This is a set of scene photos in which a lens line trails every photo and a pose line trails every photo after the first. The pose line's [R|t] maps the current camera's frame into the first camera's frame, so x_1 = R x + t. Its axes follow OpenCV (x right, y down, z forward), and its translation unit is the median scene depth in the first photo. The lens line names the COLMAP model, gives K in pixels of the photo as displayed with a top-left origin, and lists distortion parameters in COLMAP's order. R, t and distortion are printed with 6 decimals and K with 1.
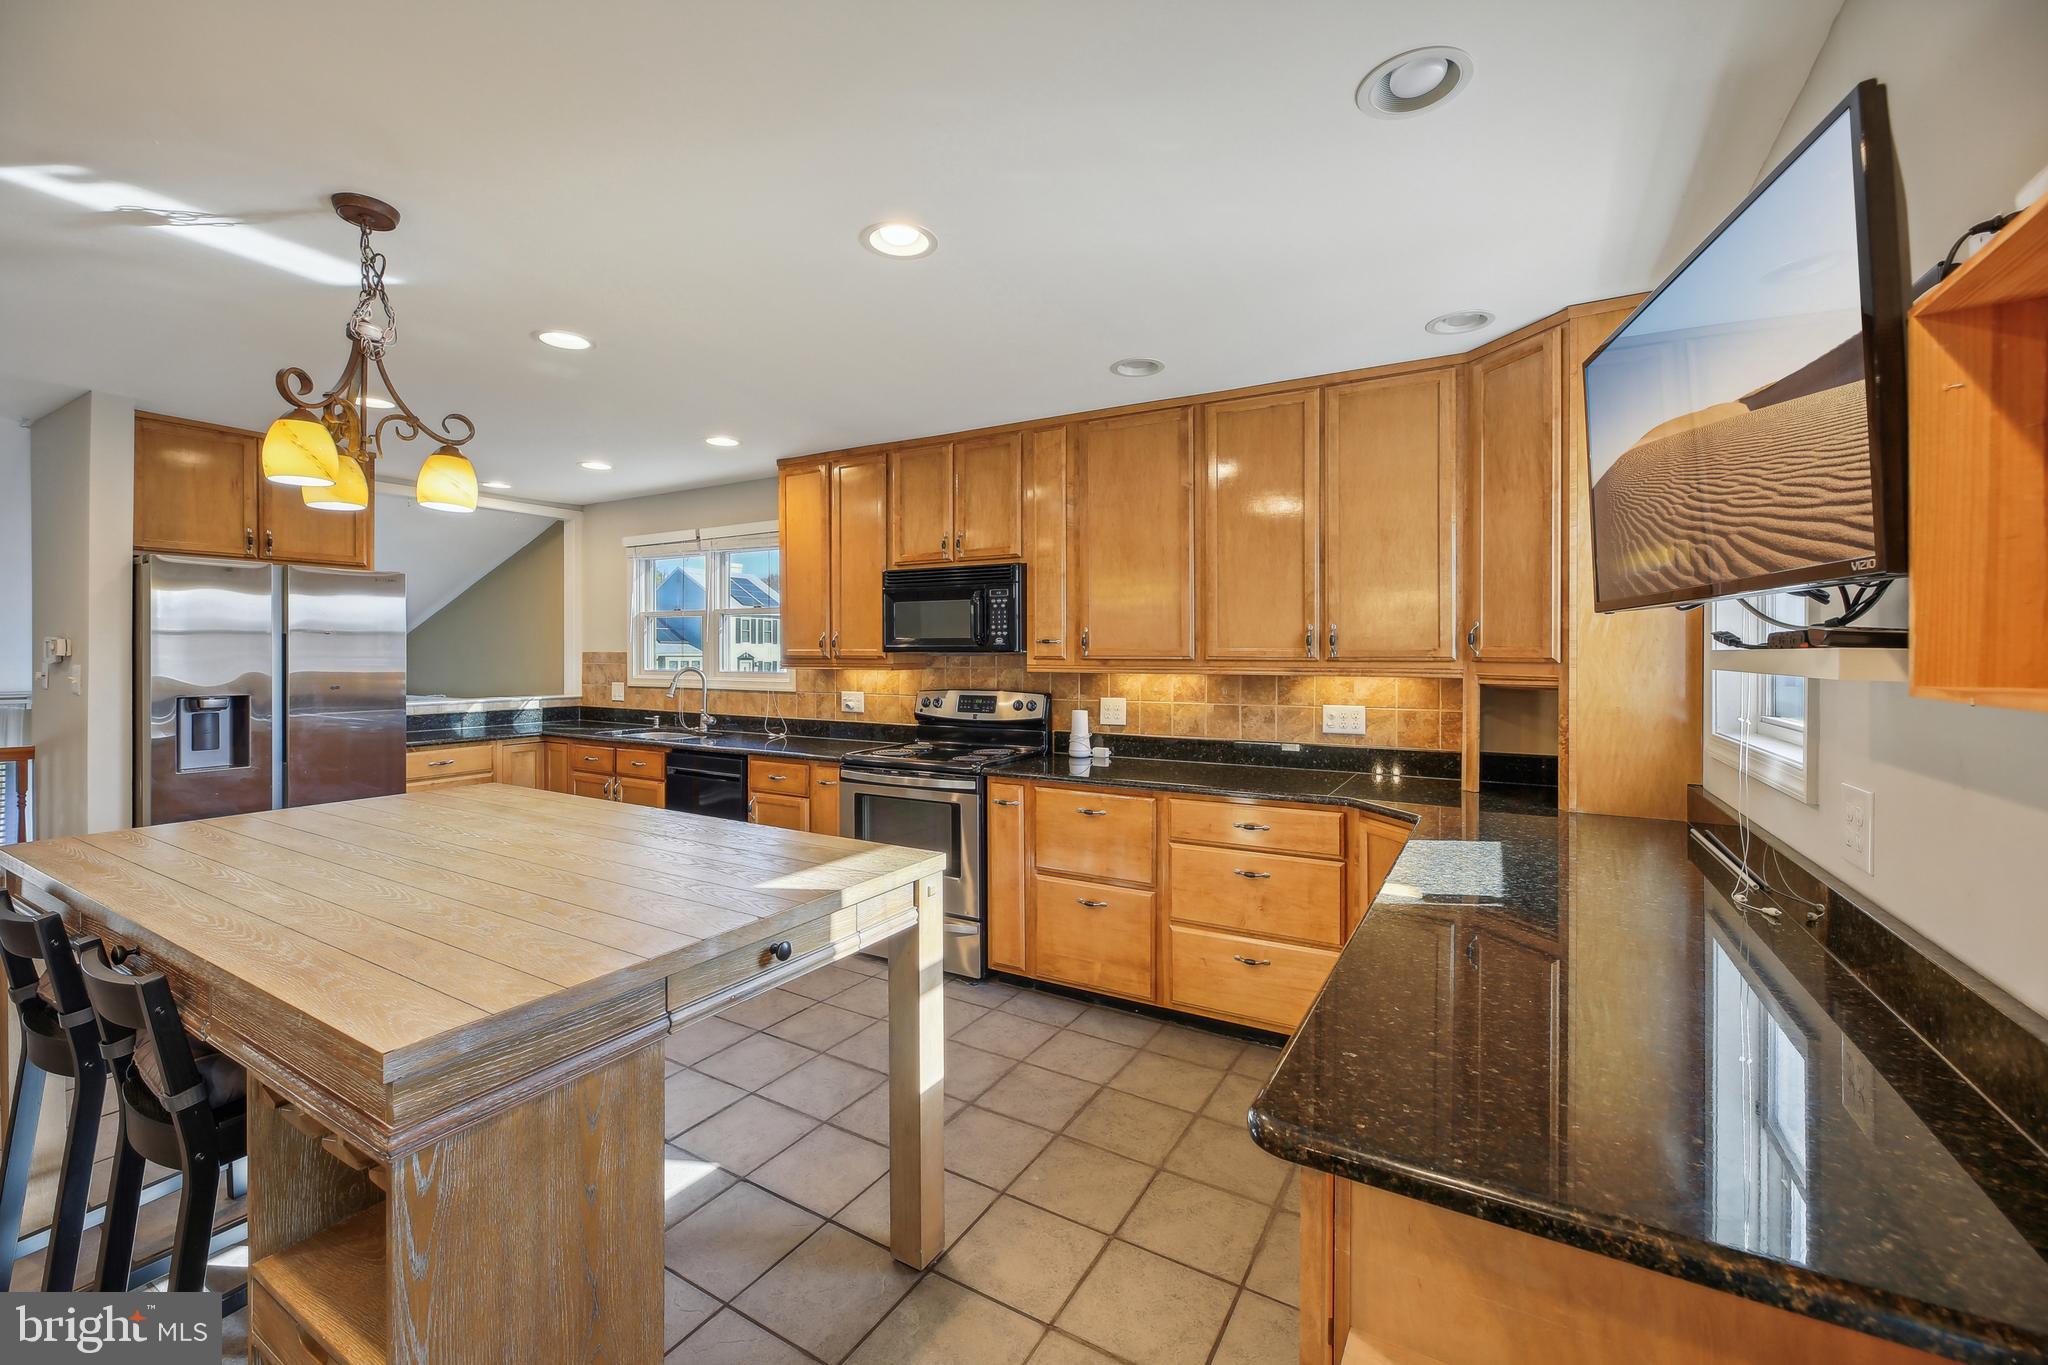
lens RADIAL K [[840.0, 0, 1021.3], [0, 840.0, 659.1], [0, 0, 1]] dist [-0.000413, 0.000050]
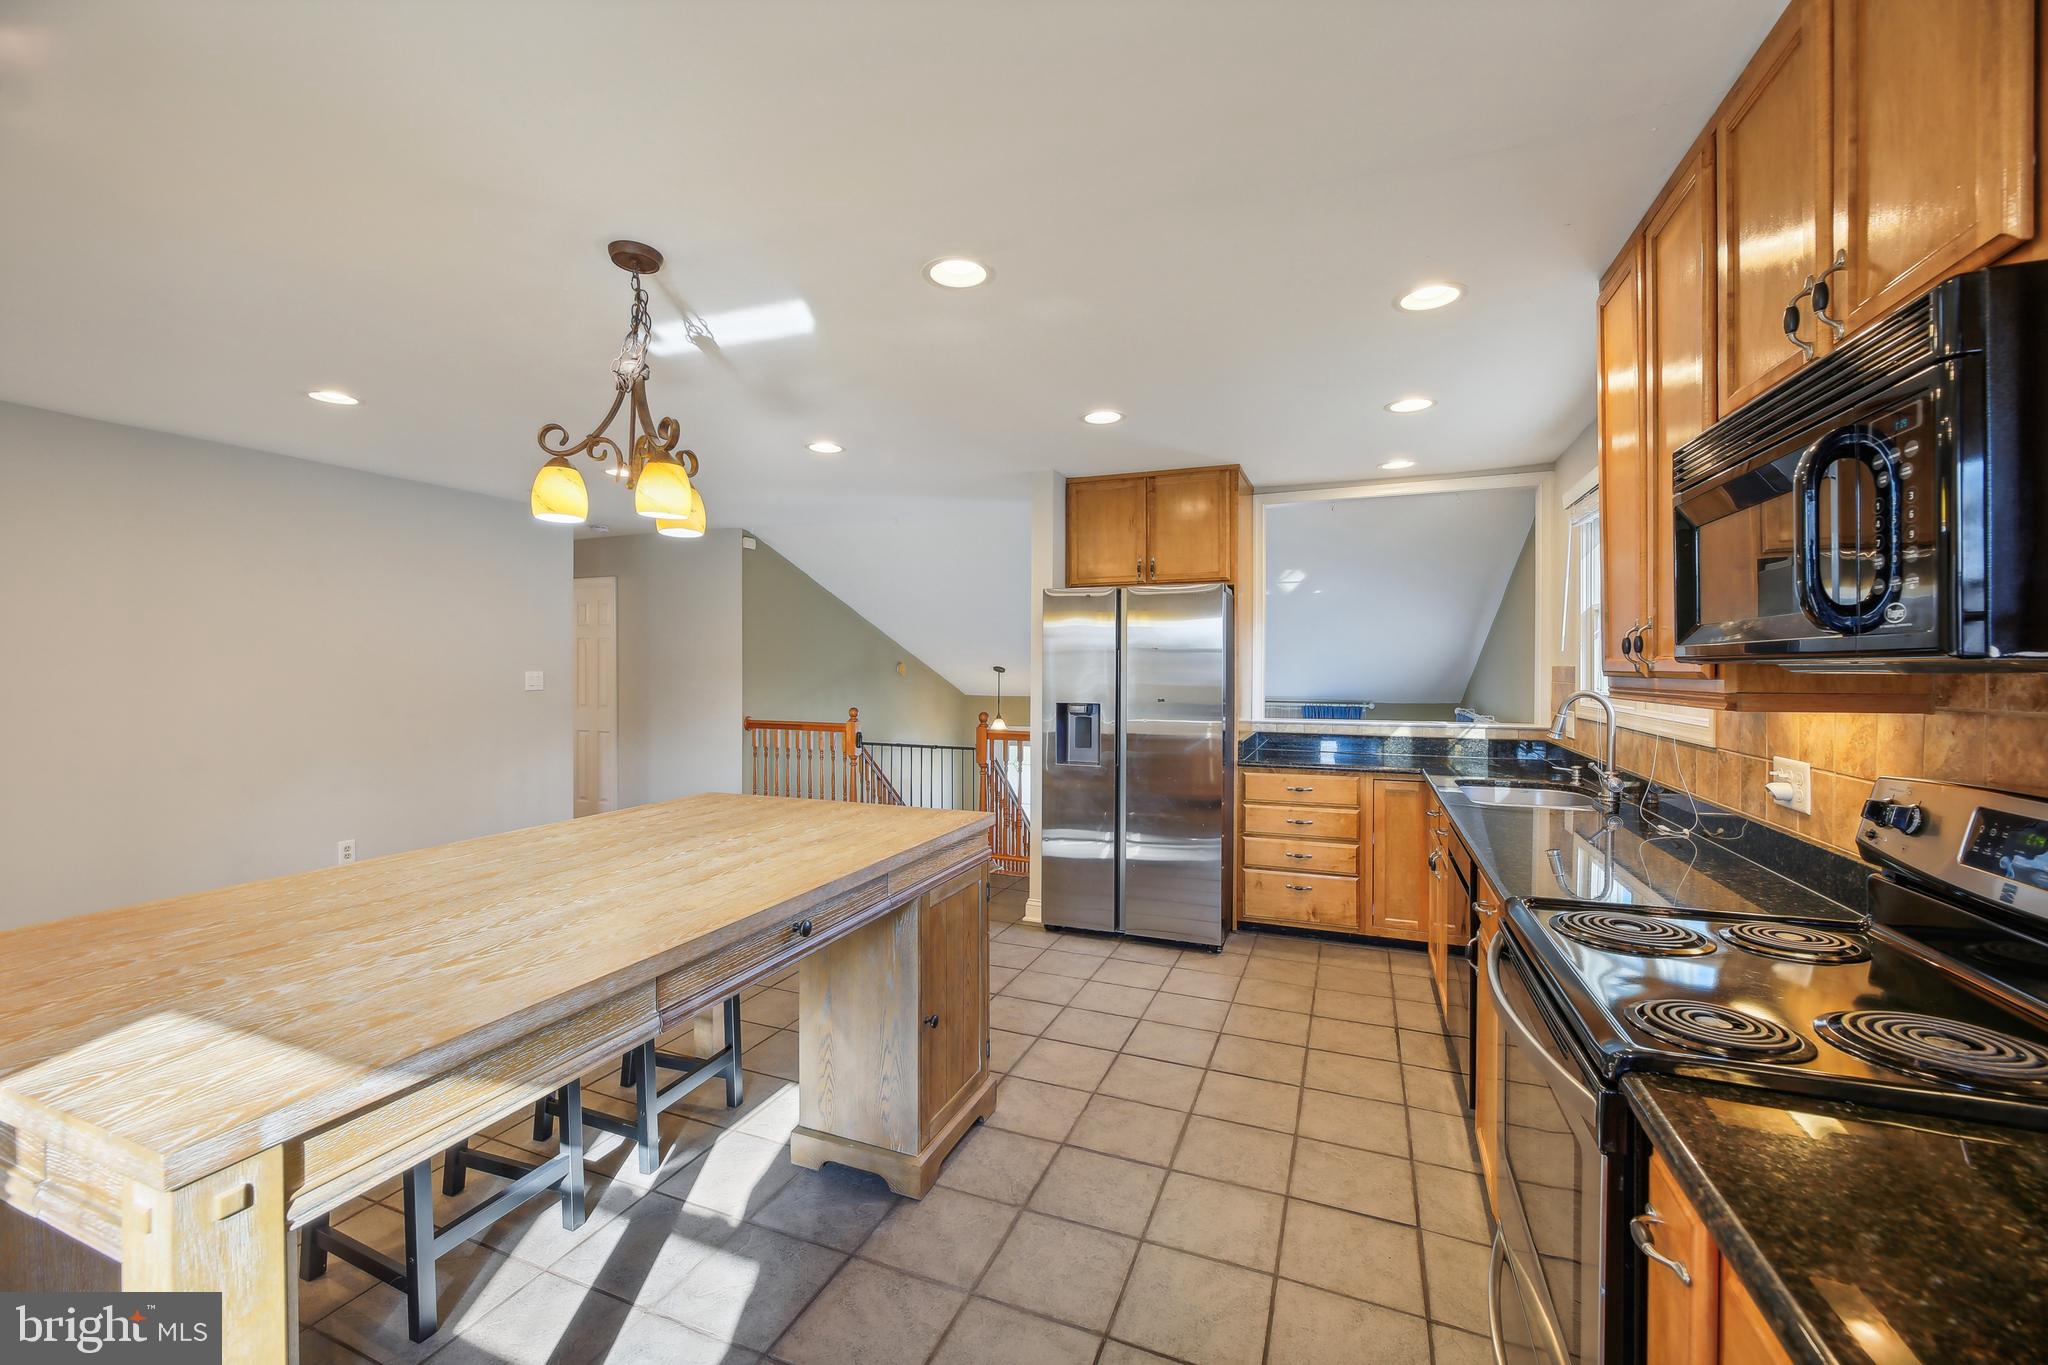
lens RADIAL K [[822.1, 0, 1012.1], [0, 822.1, 677.3], [0, 0, 1]] dist [-0.000613, -0.000374]
pose [[0.140414, 0.008451, -0.990057, 0.172196], [-0.007794, 0.999942, 0.007430, -0.001263], [0.990062, 0.006673, 0.140472, 0.671040]]
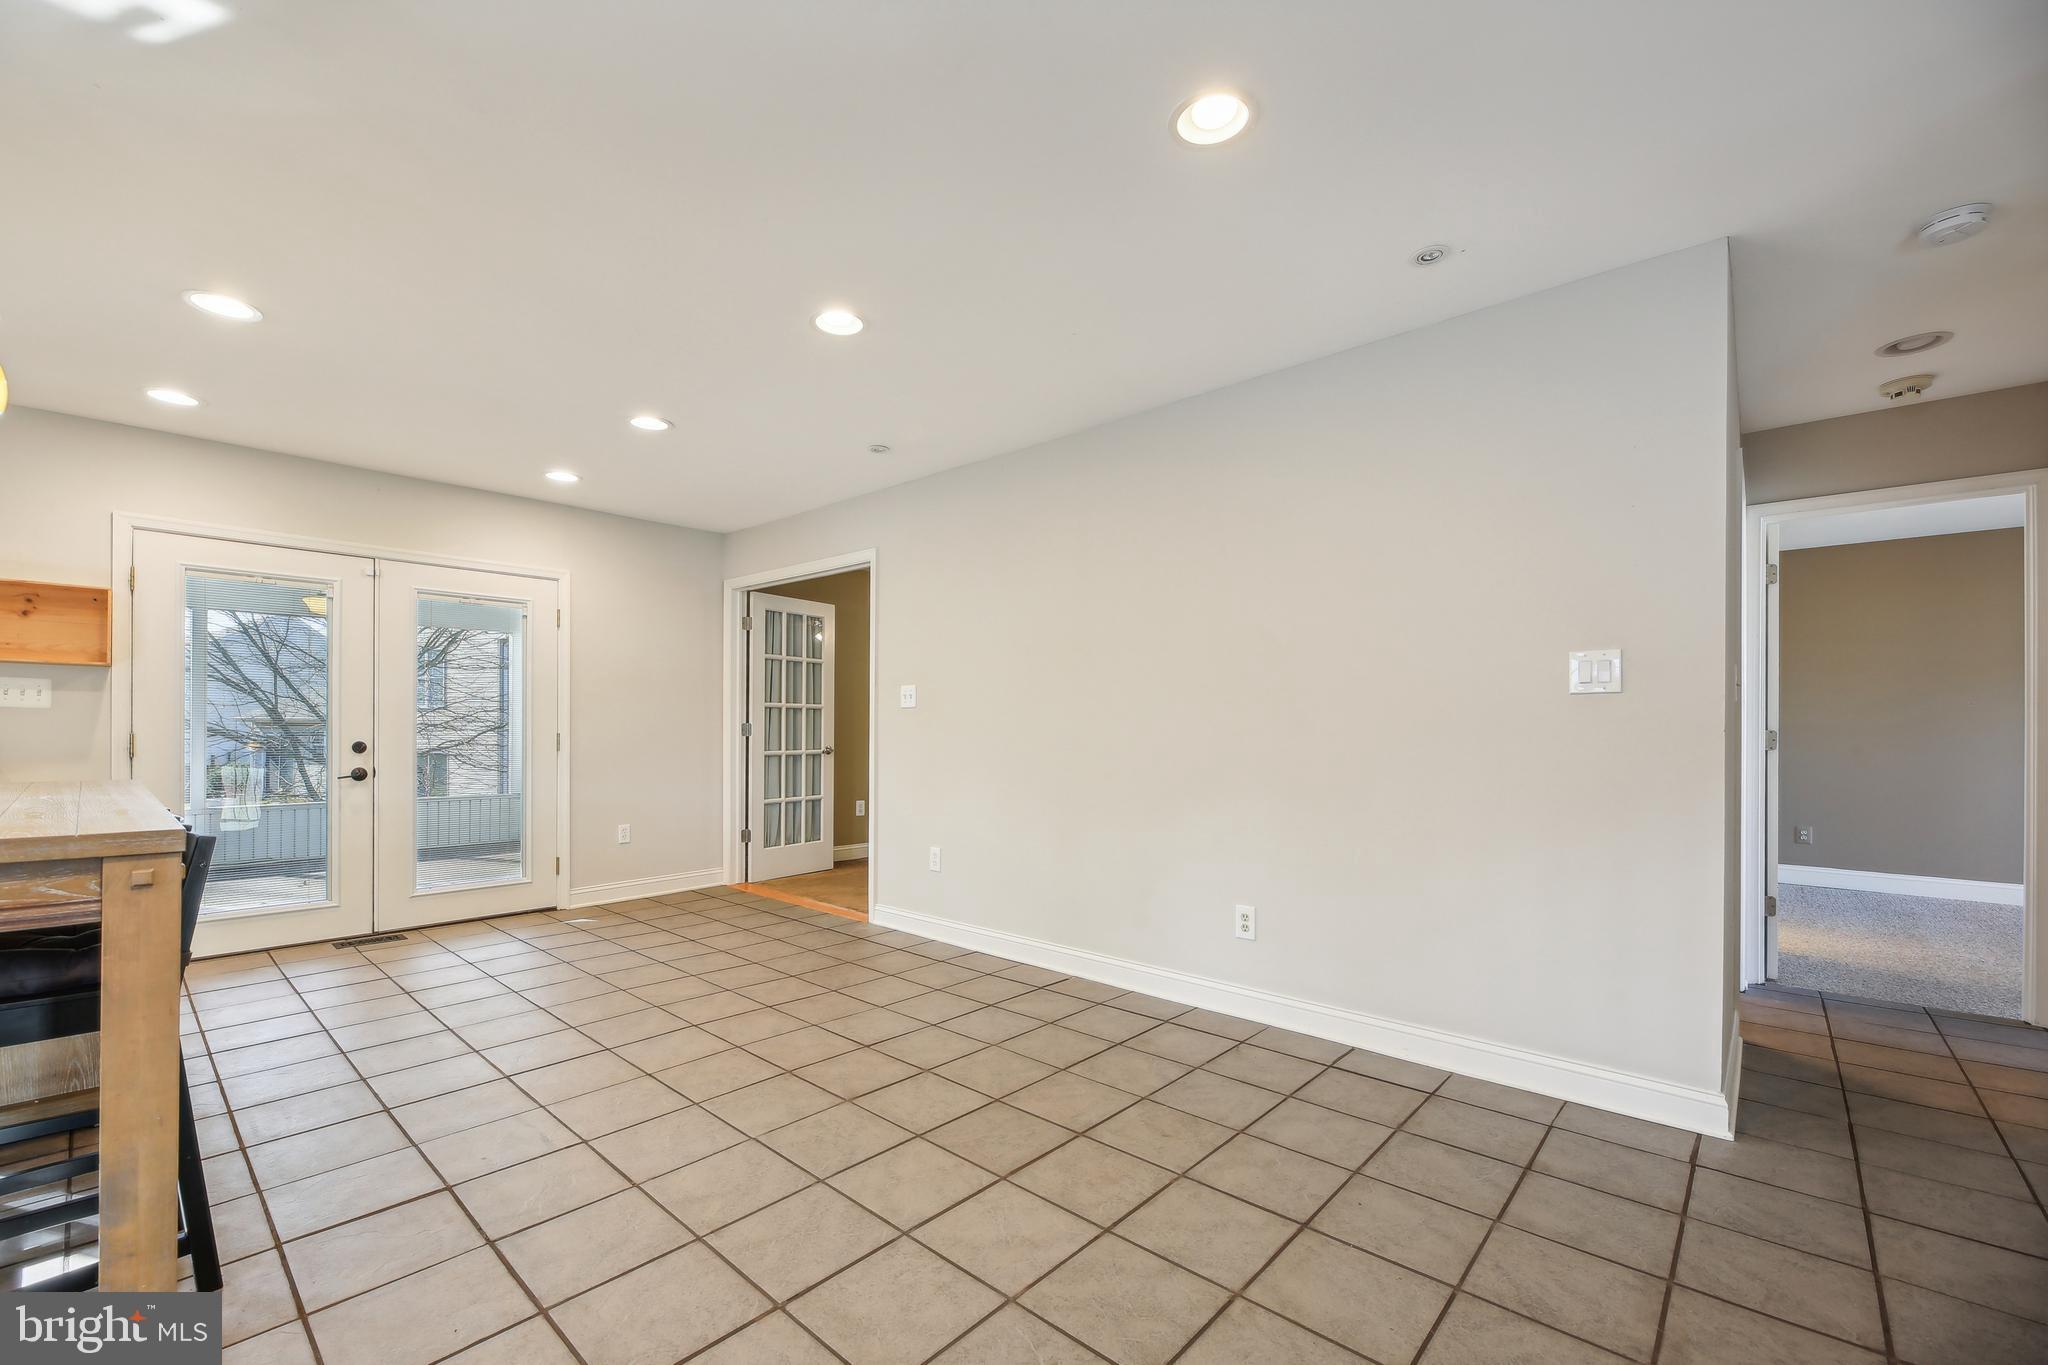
lens RADIAL K [[843.6, 0, 1000.8], [0, 843.6, 731.8], [0, 0, 1]] dist [-0.002713, -0.000585]
pose [[-0.978238, -0.010150, 0.207236, -1.016550], [-0.008440, 0.999923, 0.009134, 0.064940], [-0.207313, 0.007186, -0.978248, 0.775592]]
